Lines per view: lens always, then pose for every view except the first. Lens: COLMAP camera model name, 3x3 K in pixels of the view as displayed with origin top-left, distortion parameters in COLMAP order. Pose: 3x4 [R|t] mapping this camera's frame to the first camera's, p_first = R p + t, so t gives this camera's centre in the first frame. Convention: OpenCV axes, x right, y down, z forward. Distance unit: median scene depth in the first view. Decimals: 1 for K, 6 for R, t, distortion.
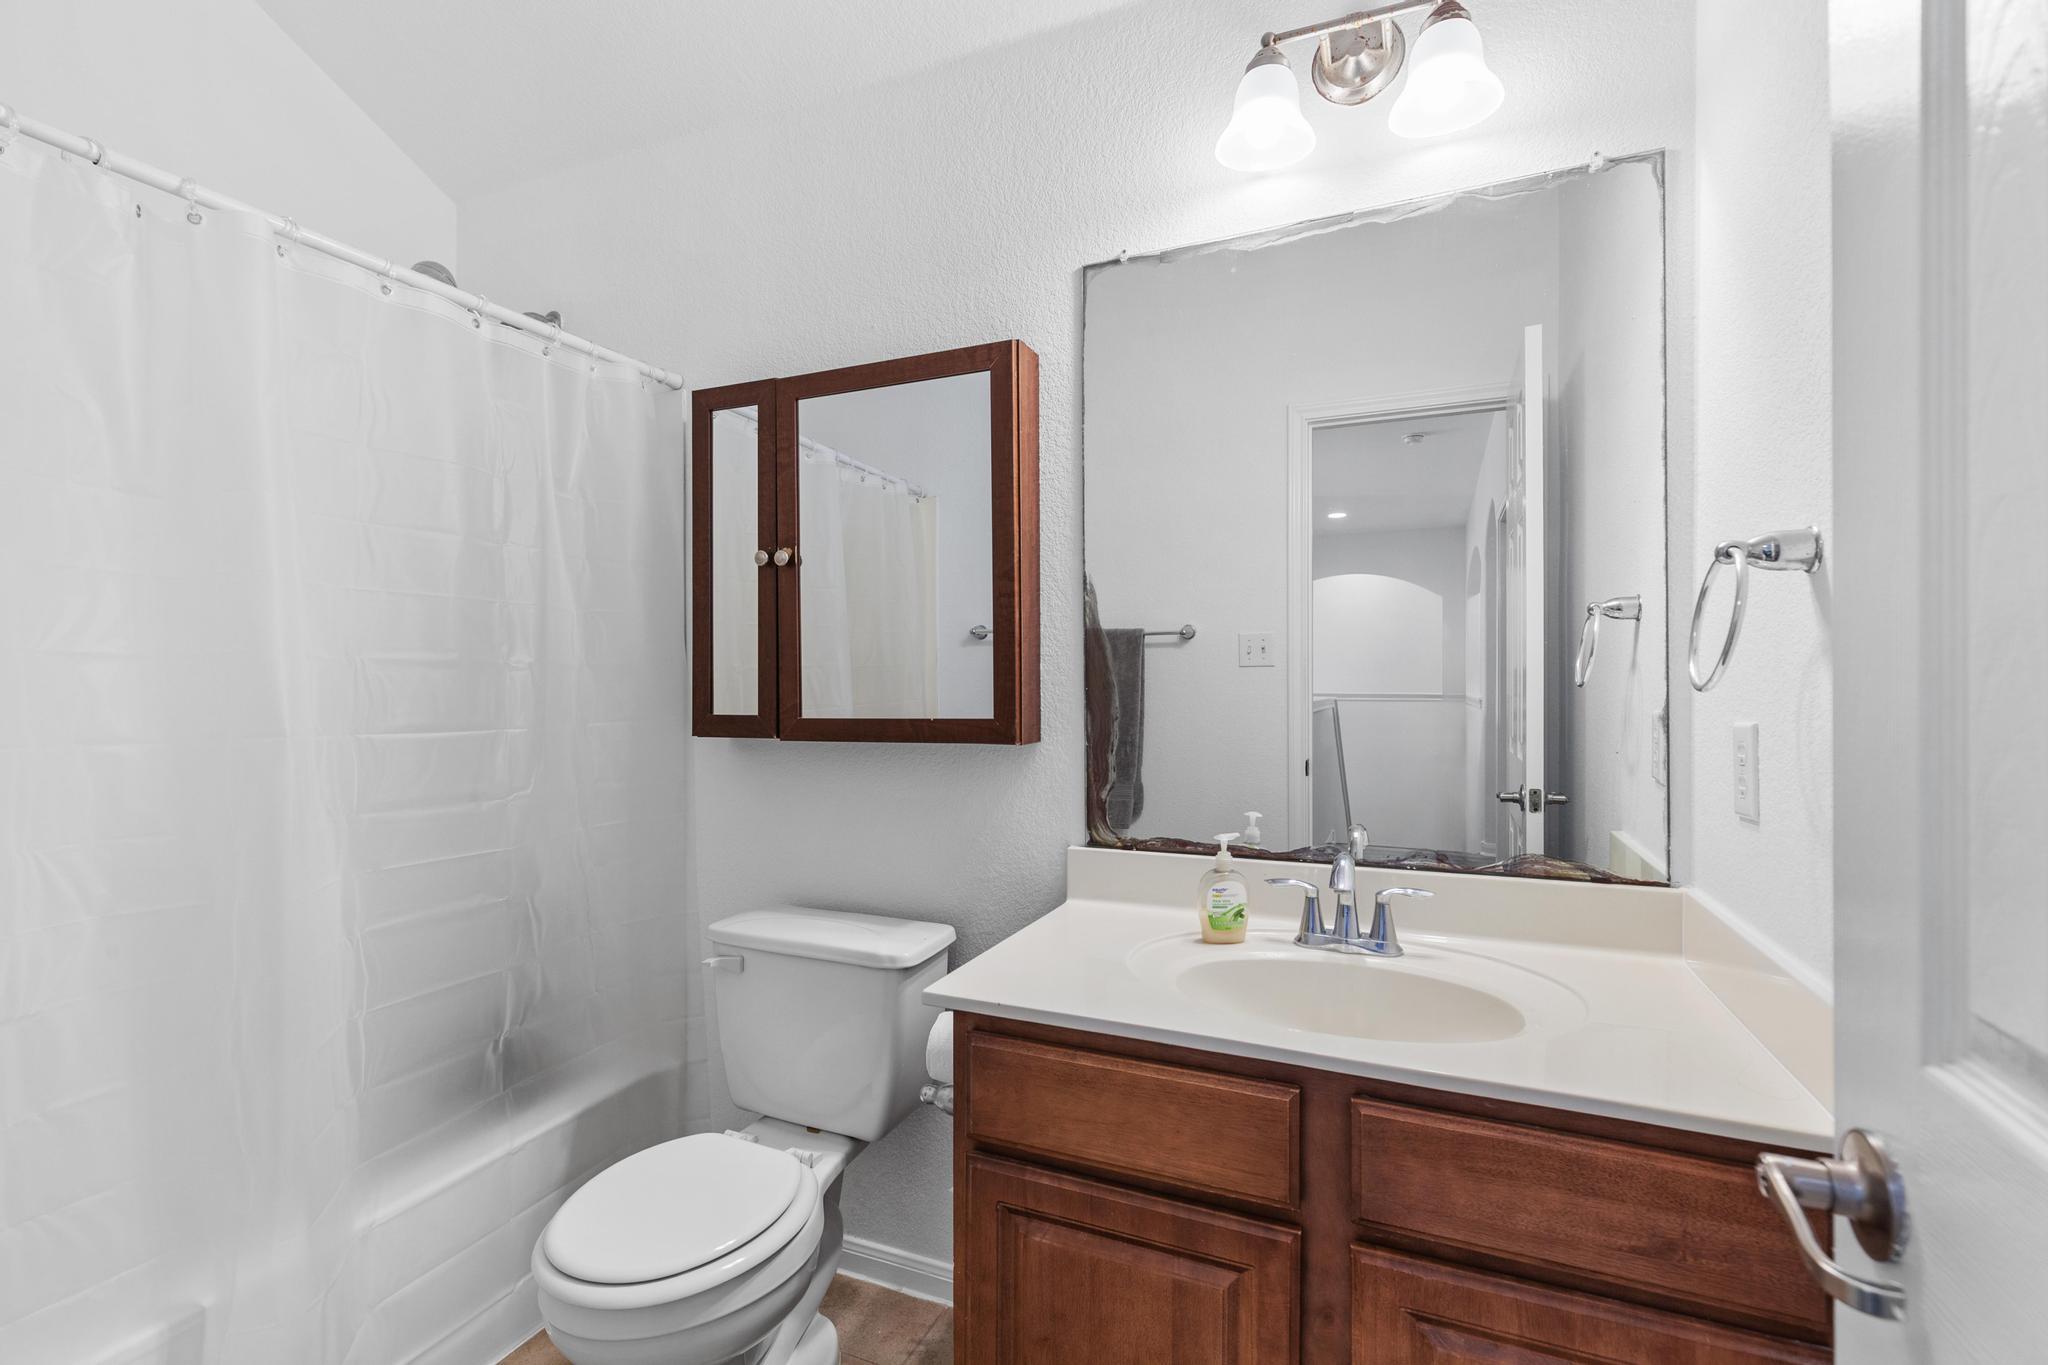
lens RADIAL K [[922.7, 0, 1033.8], [0, 922.7, 680.9], [0, 0, 1]] dist [0.007996, -0.001486]
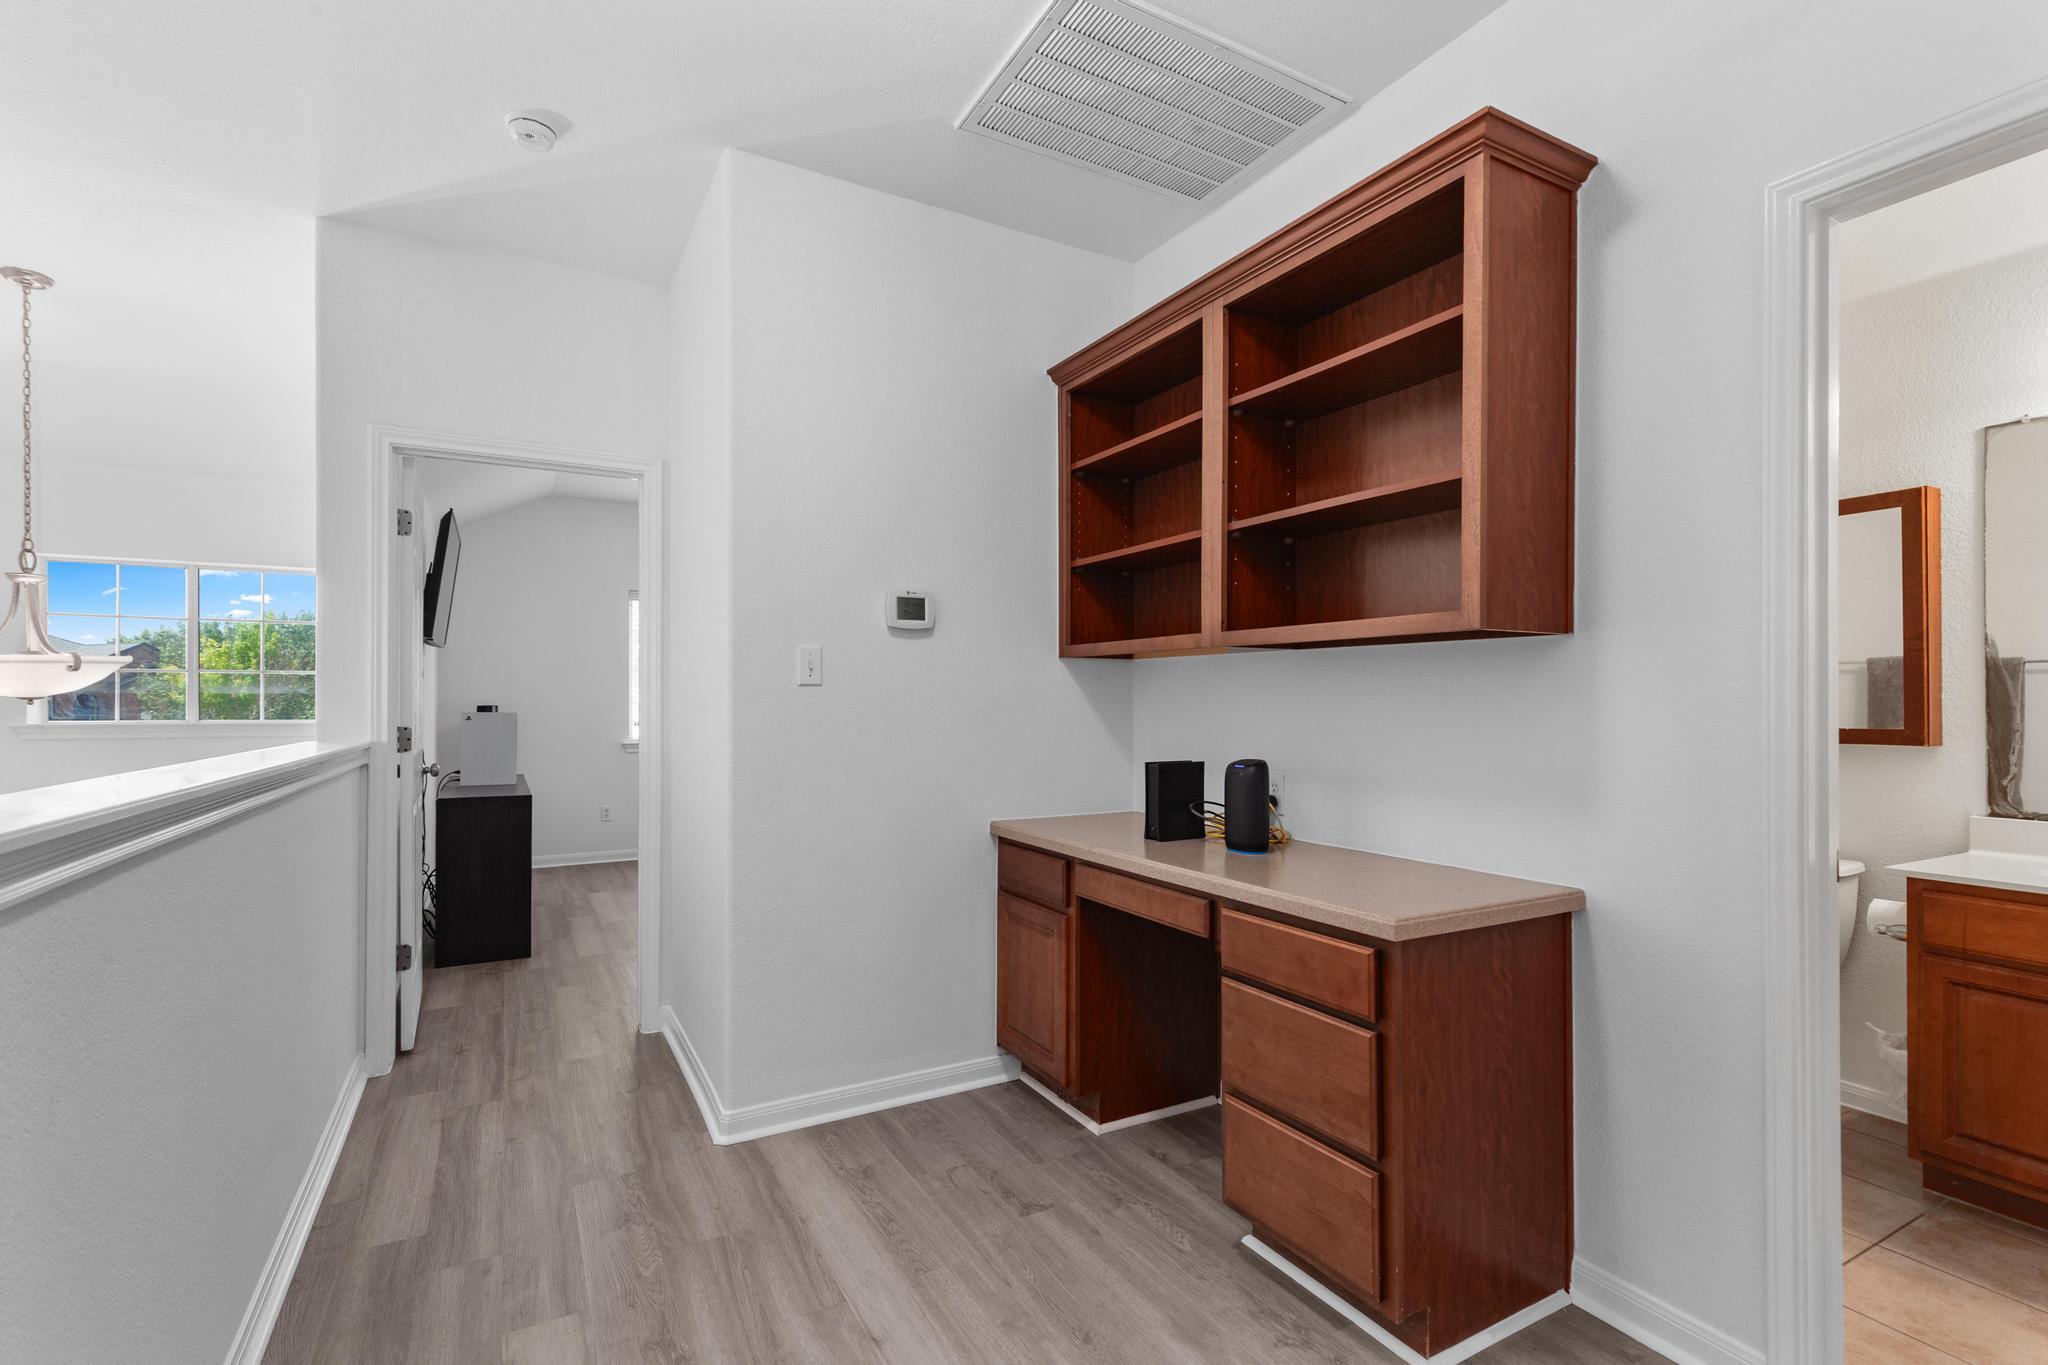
lens RADIAL K [[922.7, 0, 1032.0], [0, 922.7, 695.3], [0, 0, 1]] dist [0.007996, -0.001486]
pose [[0.781428, 0.001639, -0.623994, -0.216347], [-0.003998, 0.999989, -0.002380, -0.006737], [0.623983, 0.004355, 0.781426, -1.154549]]
